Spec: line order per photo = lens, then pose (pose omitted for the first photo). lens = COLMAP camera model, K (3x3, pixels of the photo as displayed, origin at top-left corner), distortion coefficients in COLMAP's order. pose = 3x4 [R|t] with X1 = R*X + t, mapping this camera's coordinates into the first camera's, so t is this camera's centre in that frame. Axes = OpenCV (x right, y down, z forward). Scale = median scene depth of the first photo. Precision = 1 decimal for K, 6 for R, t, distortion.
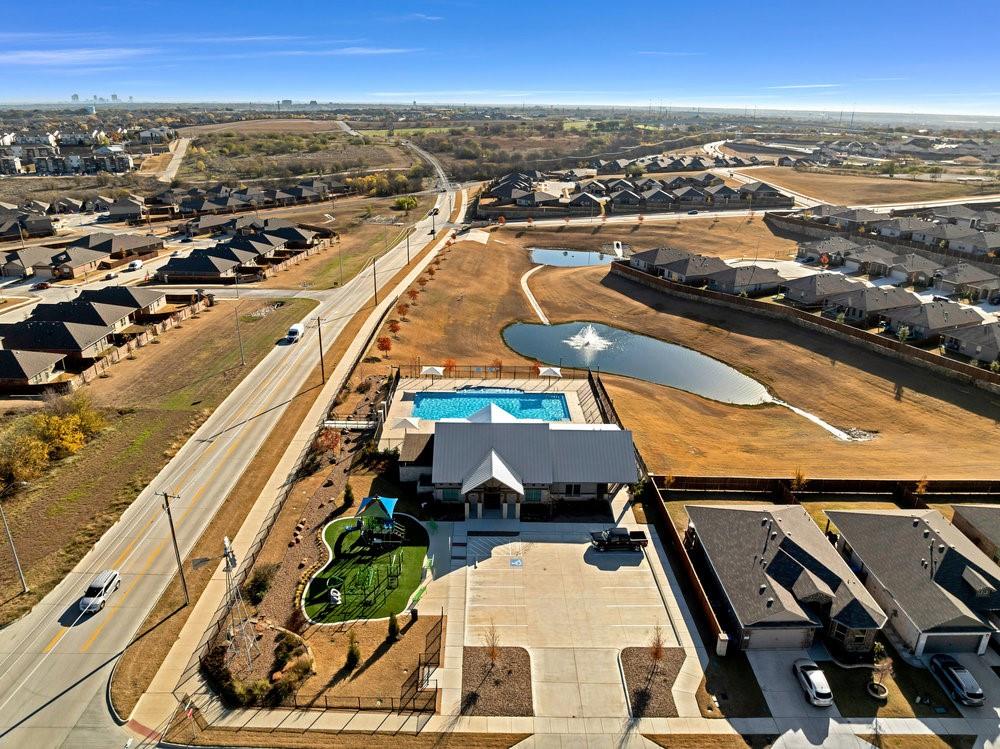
lens RADIAL K [[710.2, 0, 500.0], [0, 710.2, 374.5], [0, 0, 1]] dist [-0.038084, 0.001423]
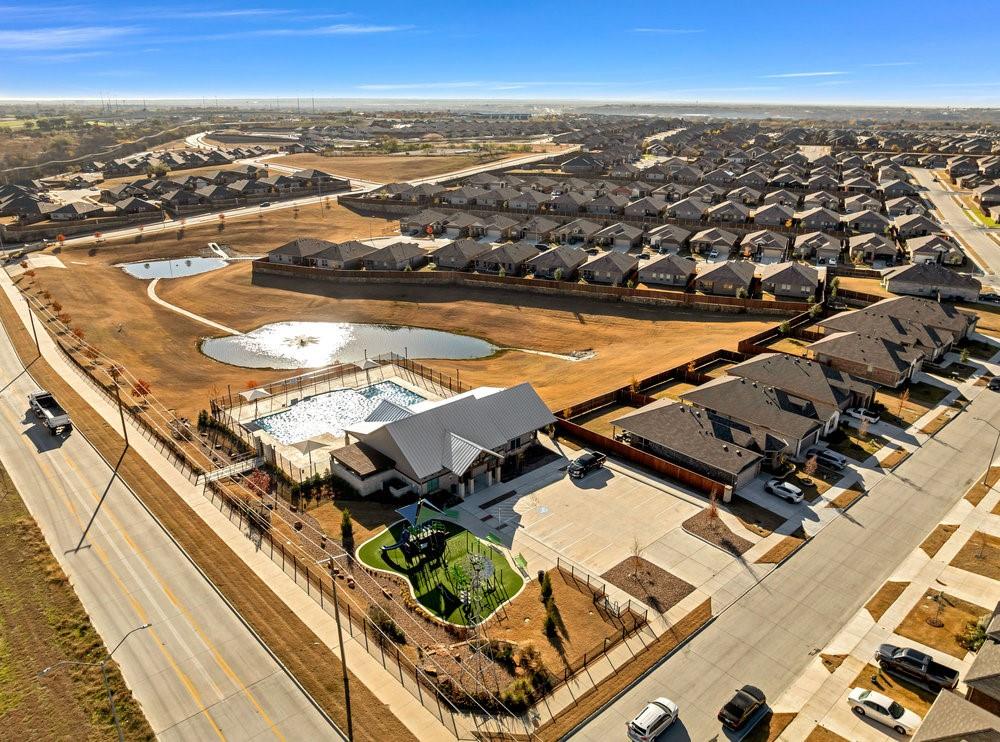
lens RADIAL K [[723.6, 0, 500.0], [0, 723.6, 371.0], [0, 0, 1]] dist [-0.034659, -0.001958]
pose [[0.743384, -0.246478, 0.621795, -0.404616], [0.244775, 0.965390, 0.090039, -0.038095], [-0.622467, 0.085267, 0.777987, 0.086359]]
